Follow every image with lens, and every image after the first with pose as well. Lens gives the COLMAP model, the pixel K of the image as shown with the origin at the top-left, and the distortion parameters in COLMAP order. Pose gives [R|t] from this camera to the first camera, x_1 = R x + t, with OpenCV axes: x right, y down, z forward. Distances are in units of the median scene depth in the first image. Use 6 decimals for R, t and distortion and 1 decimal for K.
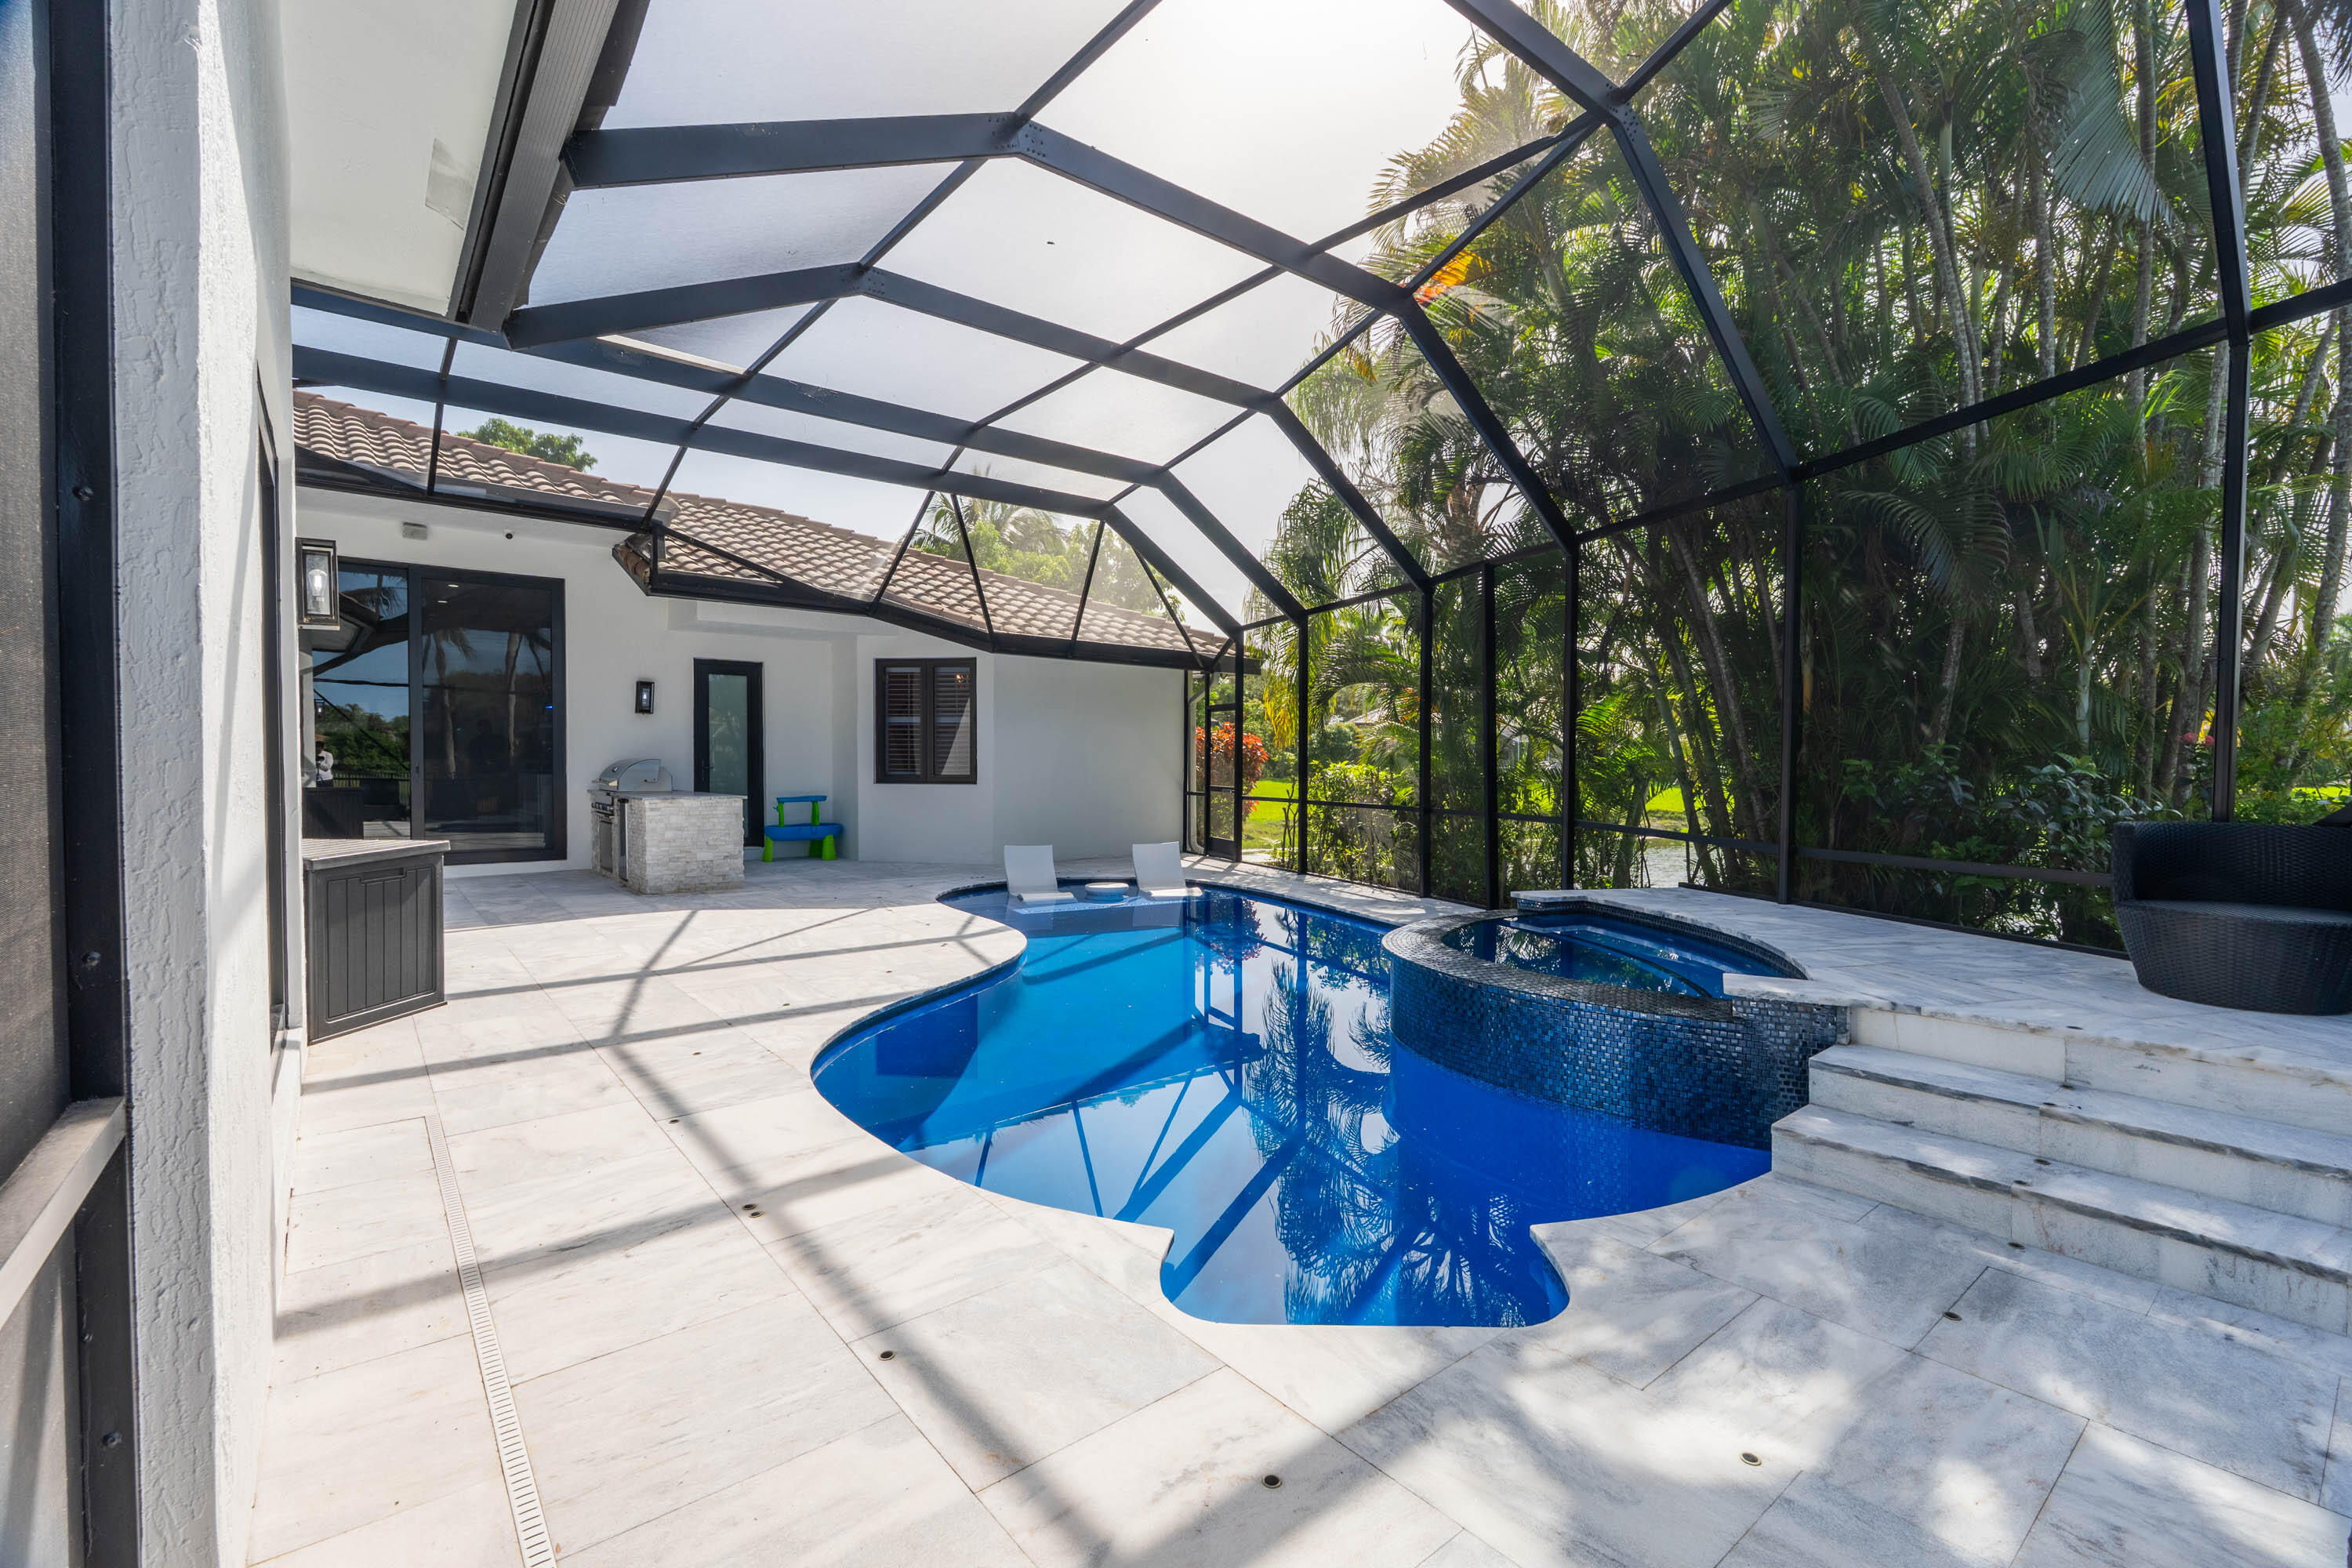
lens RADIAL K [[1031.7, 0, 1171.0], [0, 1031.7, 779.0], [0, 0, 1]] dist [-0.002450, -0.000203]
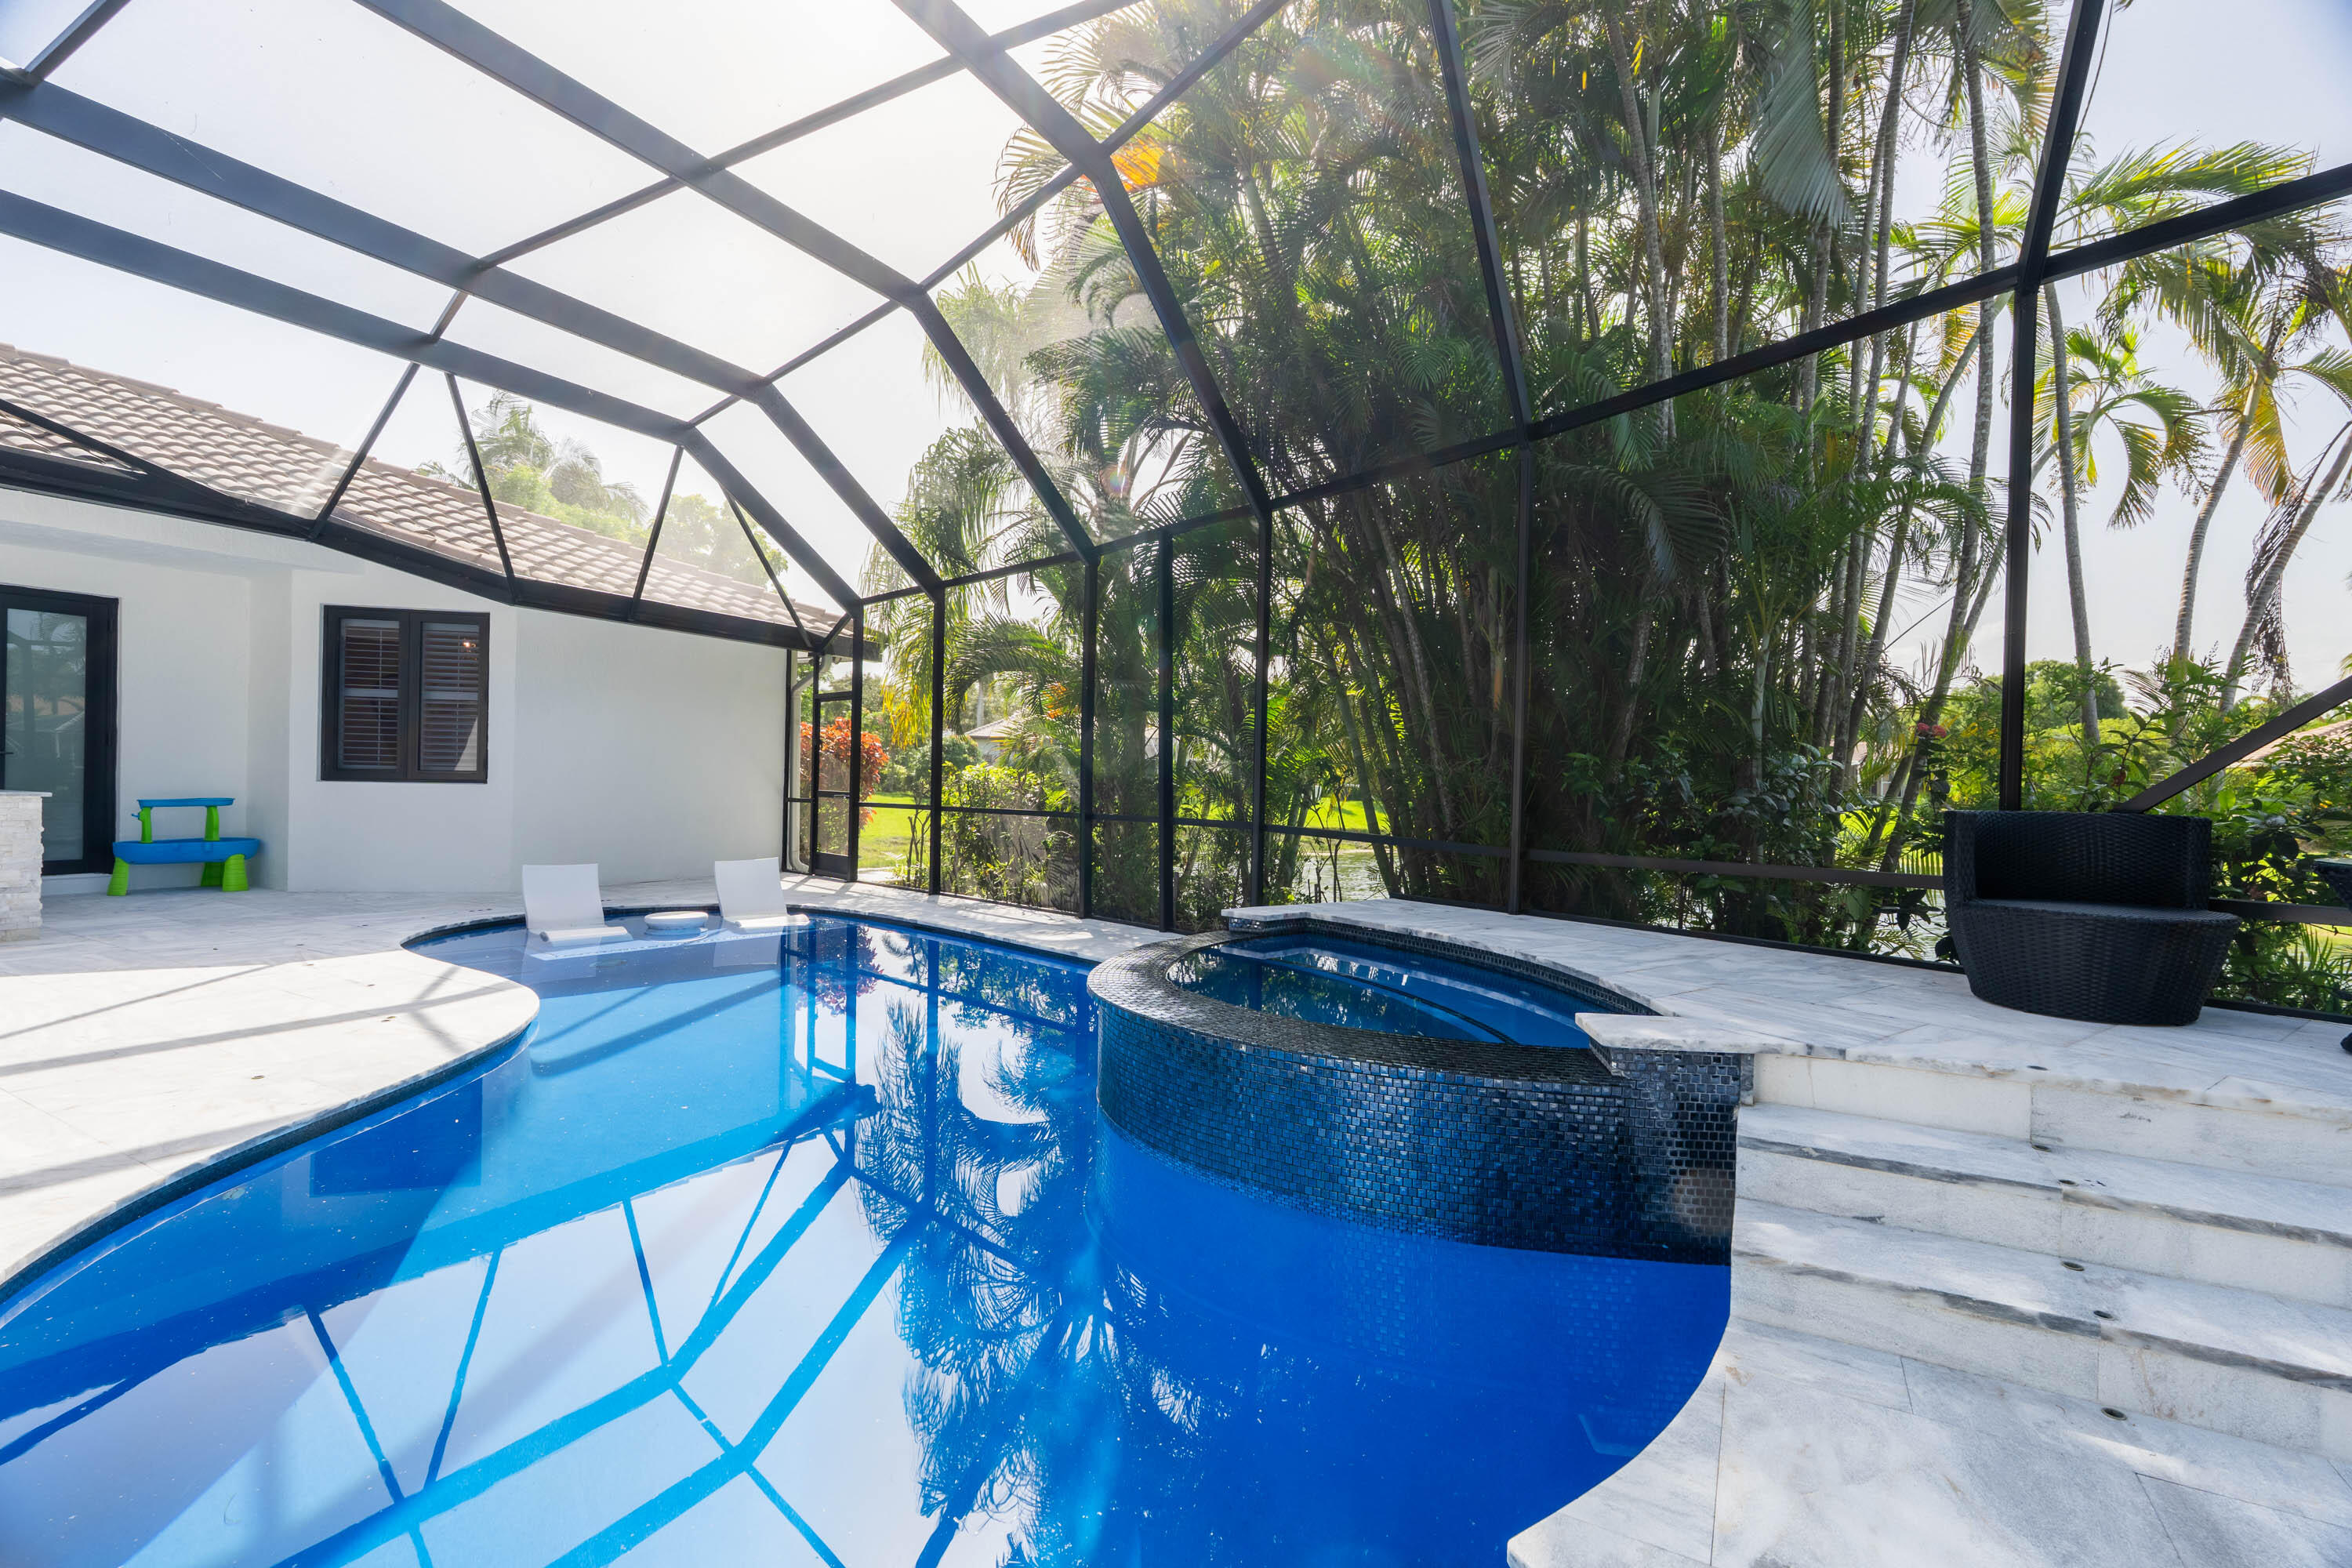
lens RADIAL K [[1031.7, 0, 1171.0], [0, 1031.7, 779.0], [0, 0, 1]] dist [-0.002450, -0.000203]
pose [[0.929857, 0.015701, 0.367585, -0.004159], [-0.009060, 0.999763, -0.019785, 0.014021], [-0.367809, 0.015067, 0.929779, 0.157132]]
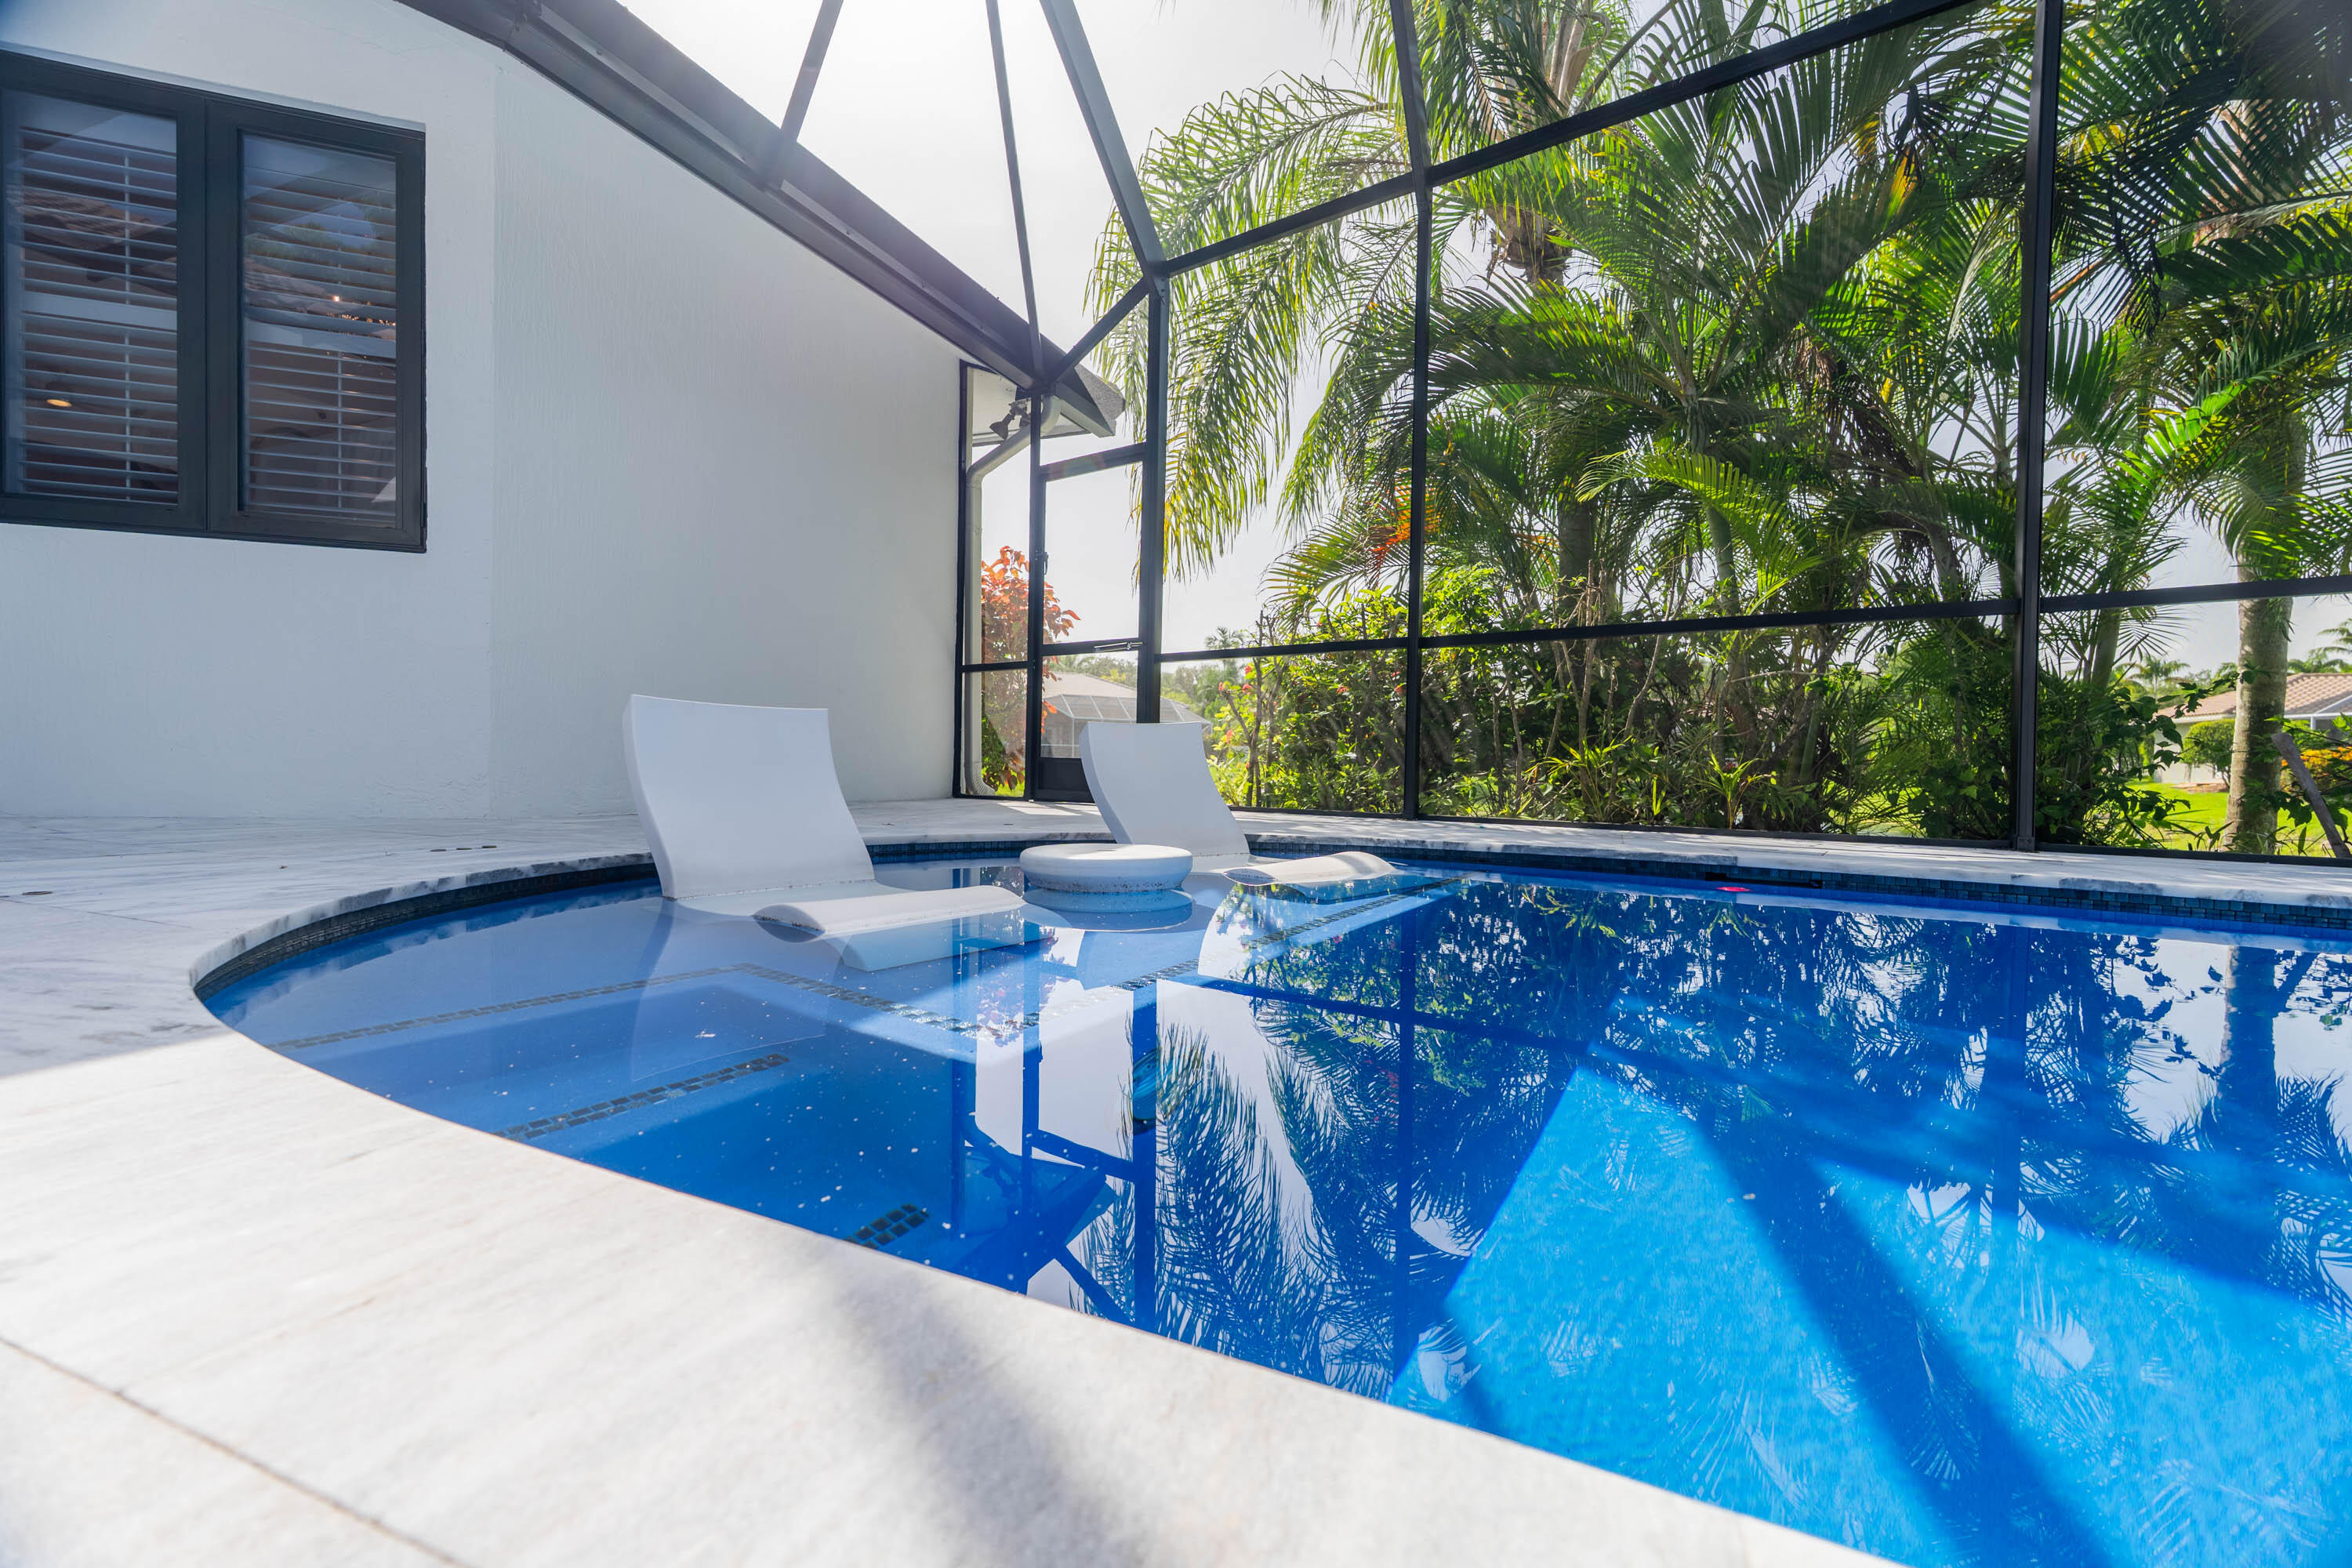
lens RADIAL K [[1031.7, 0, 1171.0], [0, 1031.7, 779.0], [0, 0, 1]] dist [-0.002450, -0.000203]
pose [[0.882644, -0.001756, 0.470040, -0.164338], [-0.001122, 0.999982, 0.005842, 0.082296], [-0.470042, -0.005683, 0.882626, 0.755673]]
